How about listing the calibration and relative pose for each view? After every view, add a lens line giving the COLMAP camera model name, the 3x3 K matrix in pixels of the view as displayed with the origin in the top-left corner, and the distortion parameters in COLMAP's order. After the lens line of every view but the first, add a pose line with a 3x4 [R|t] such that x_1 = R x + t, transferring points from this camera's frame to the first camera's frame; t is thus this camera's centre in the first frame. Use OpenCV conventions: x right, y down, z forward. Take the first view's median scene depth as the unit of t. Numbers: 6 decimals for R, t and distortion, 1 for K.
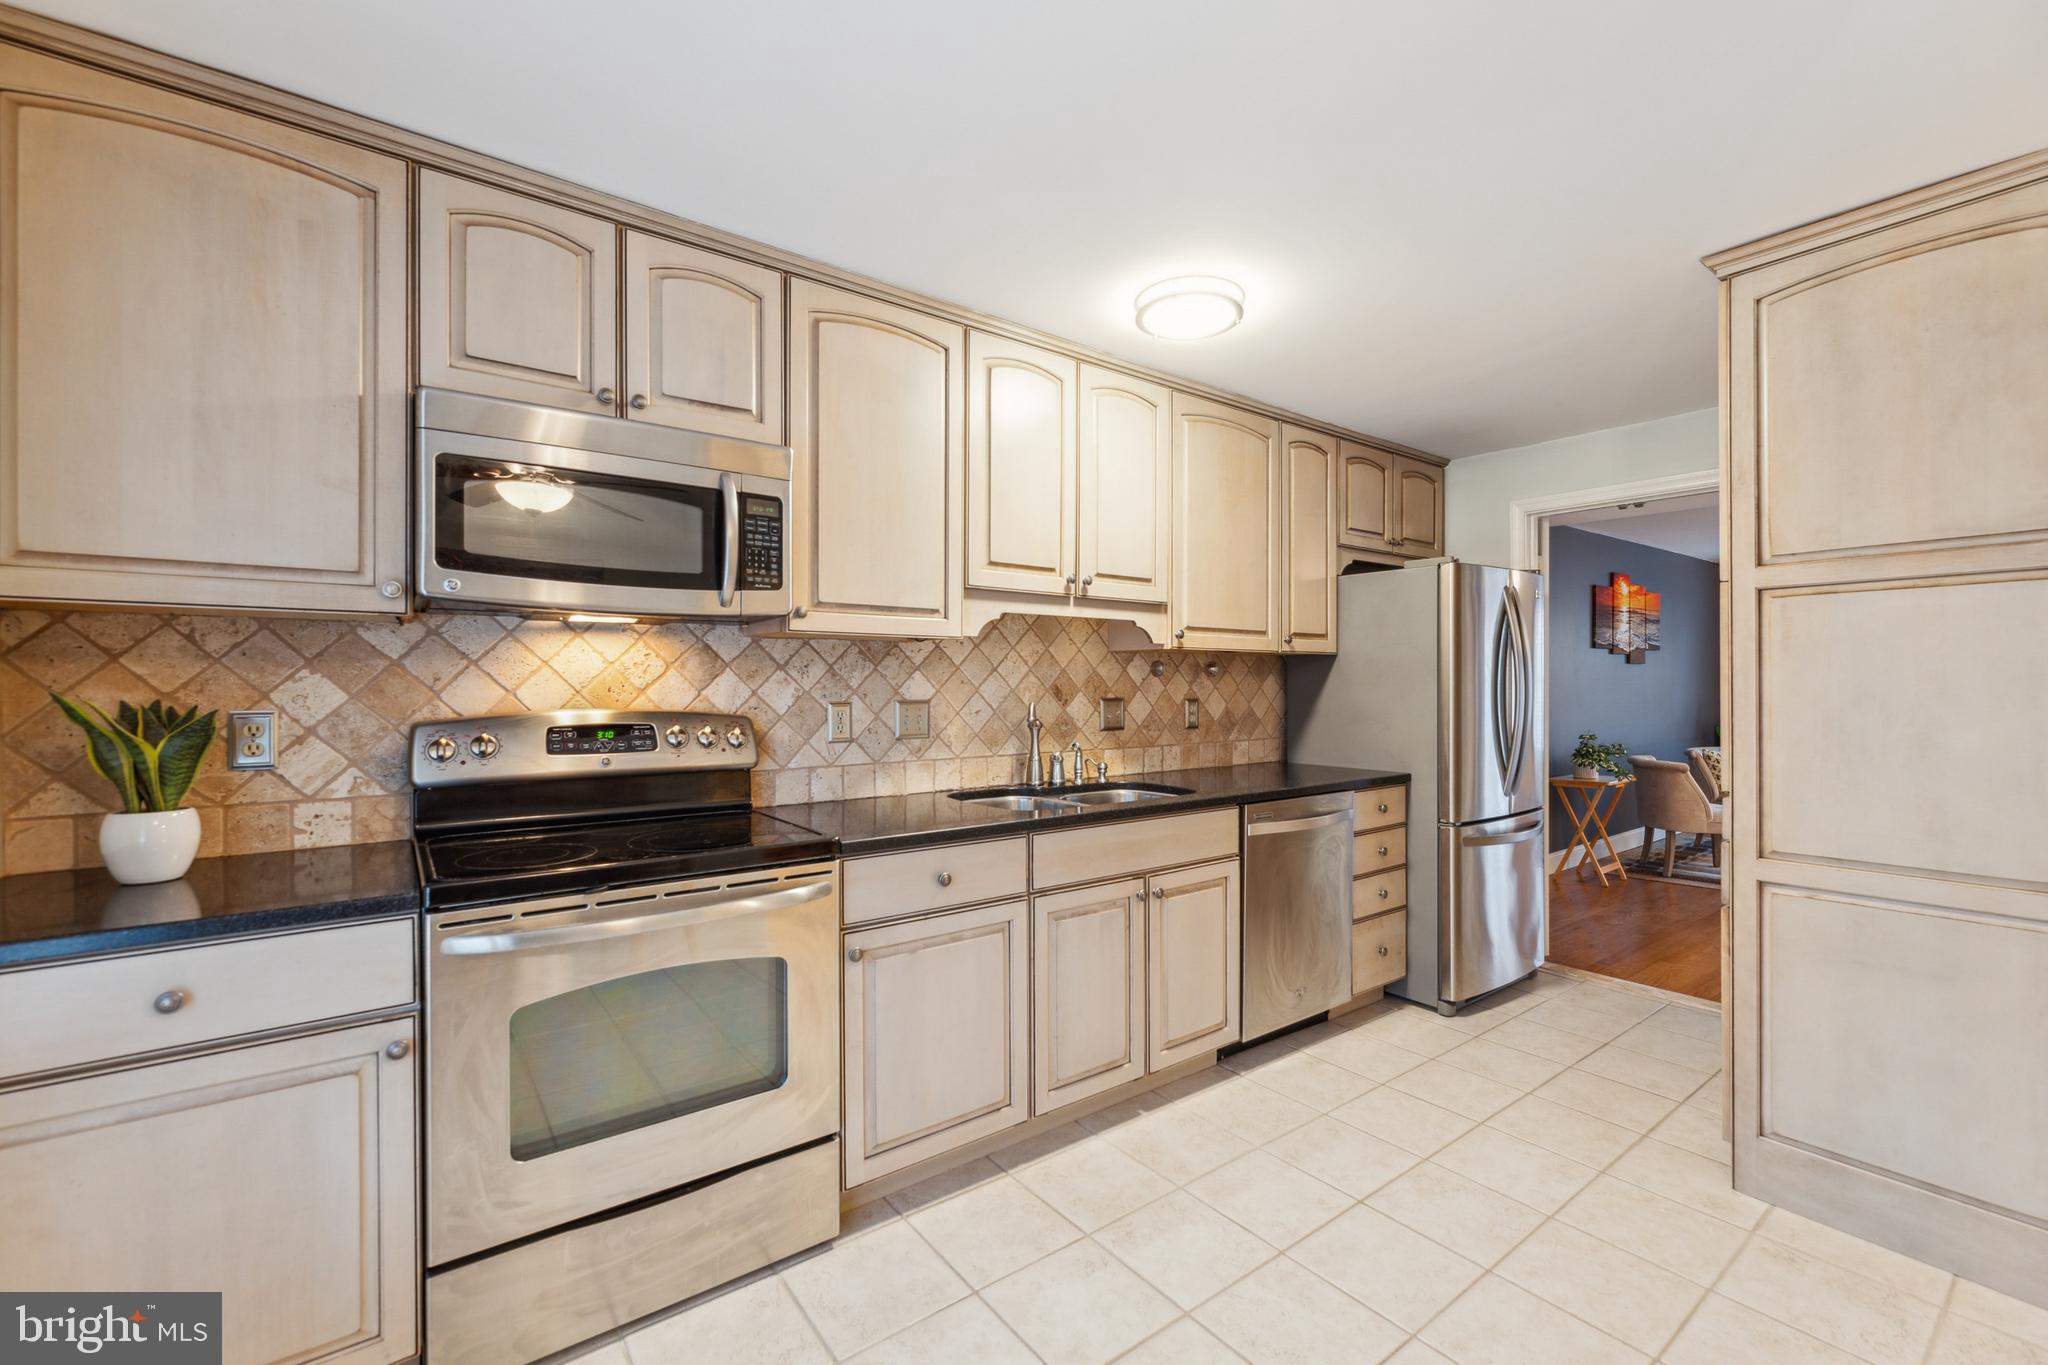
lens RADIAL K [[871.1, 0, 1028.4], [0, 871.1, 687.4], [0, 0, 1]] dist [-0.002311, -0.000127]
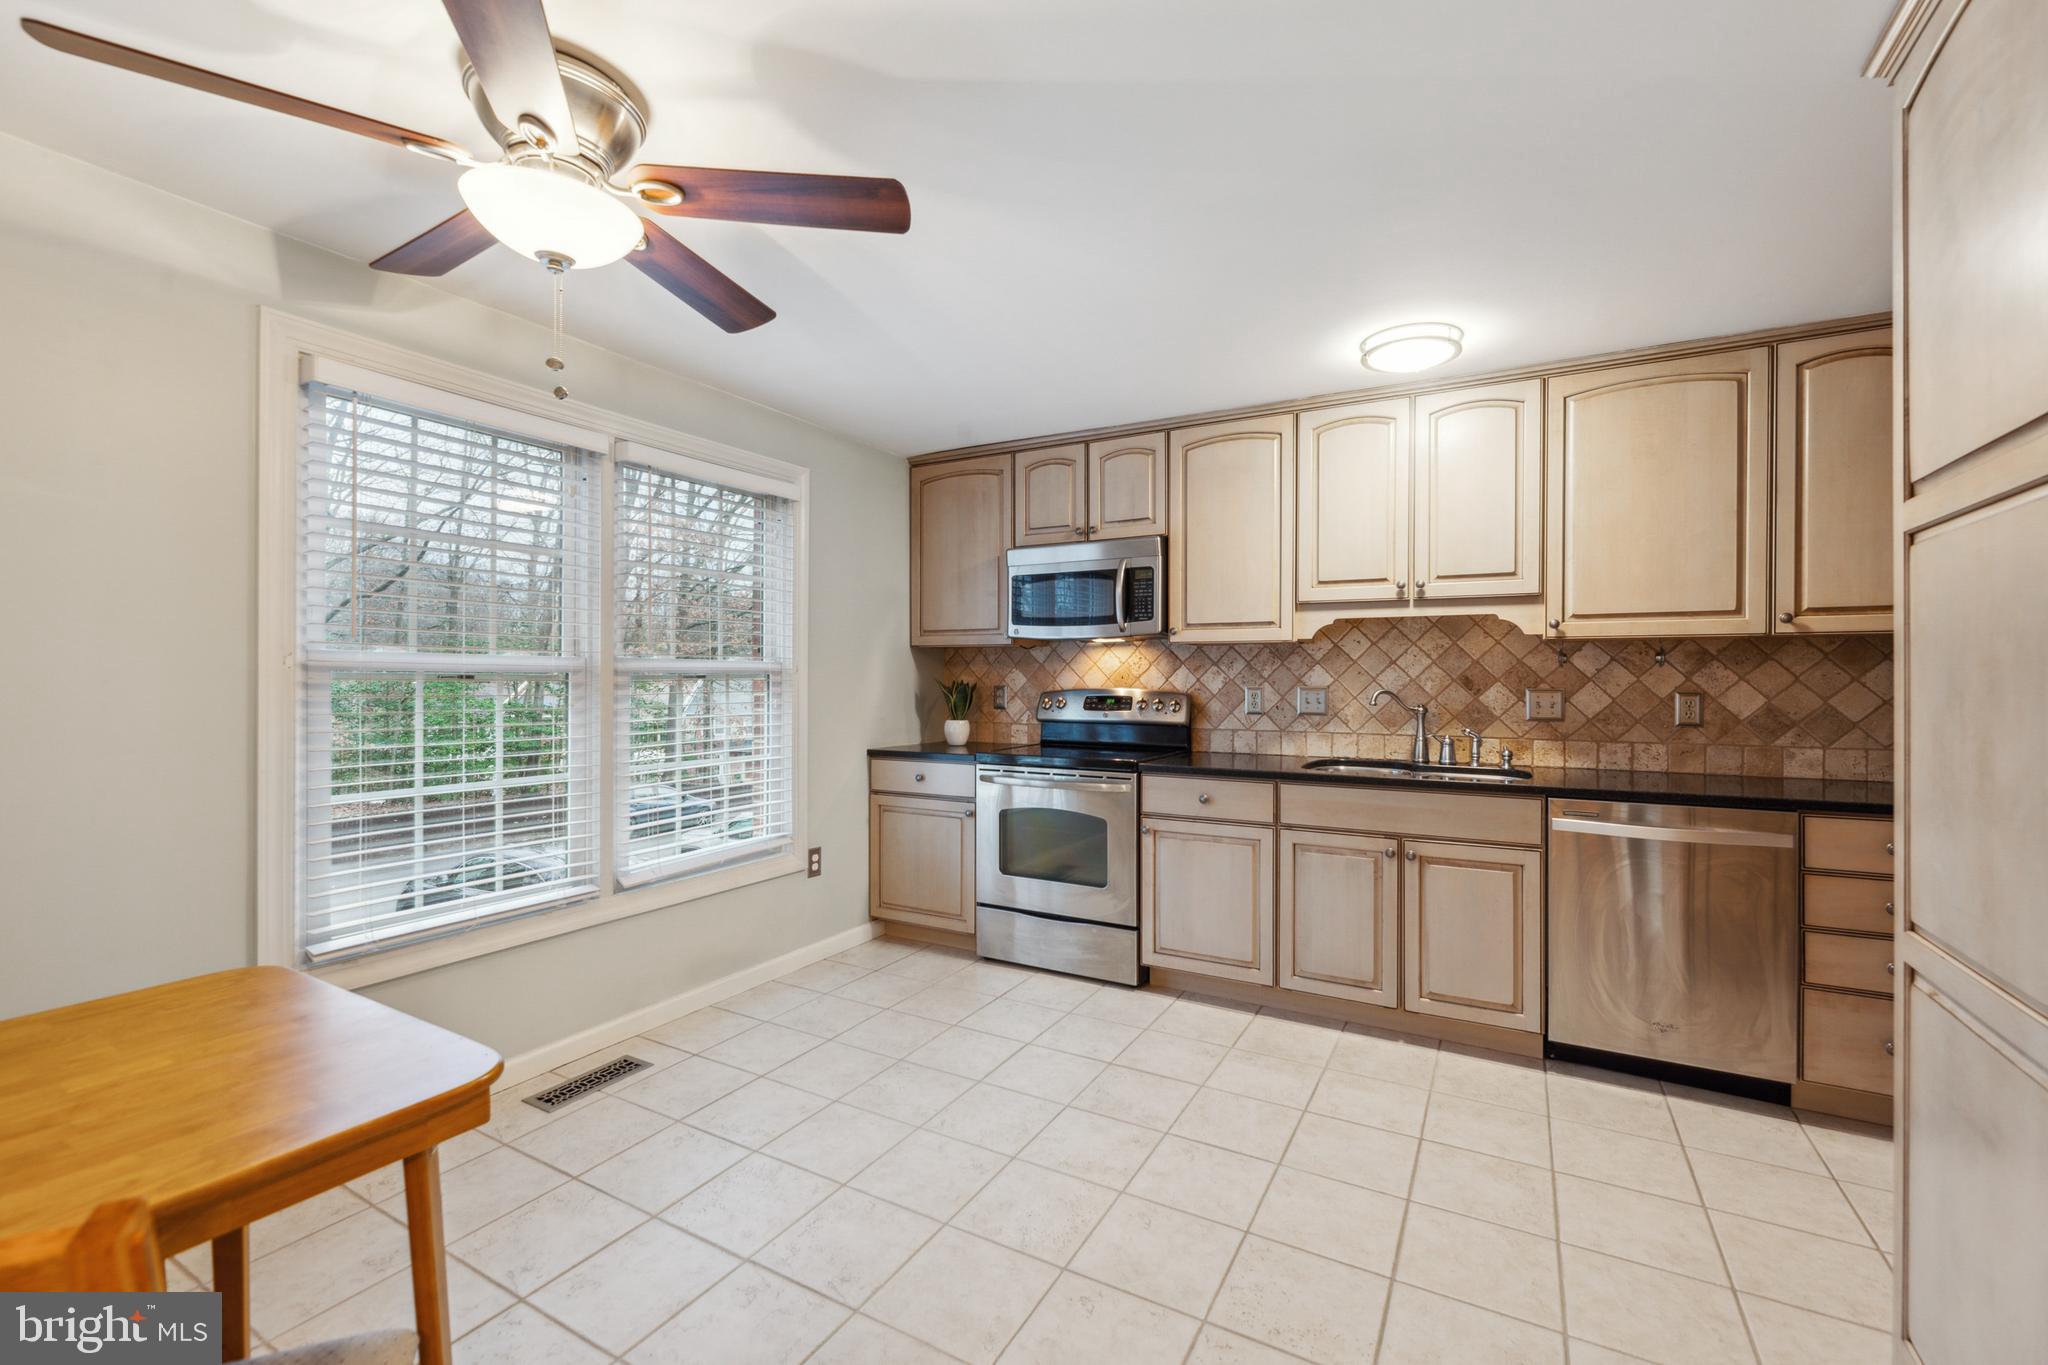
lens RADIAL K [[855.2, 0, 1024.0], [0, 855.2, 682.5], [0, 0, 1]] dist [0.001172, 0.000165]
pose [[0.389738, 0.007697, -0.920894, 0.953754], [-0.004740, 0.999969, 0.006352, 0.002282], [0.920914, 0.001889, 0.389762, 0.083387]]
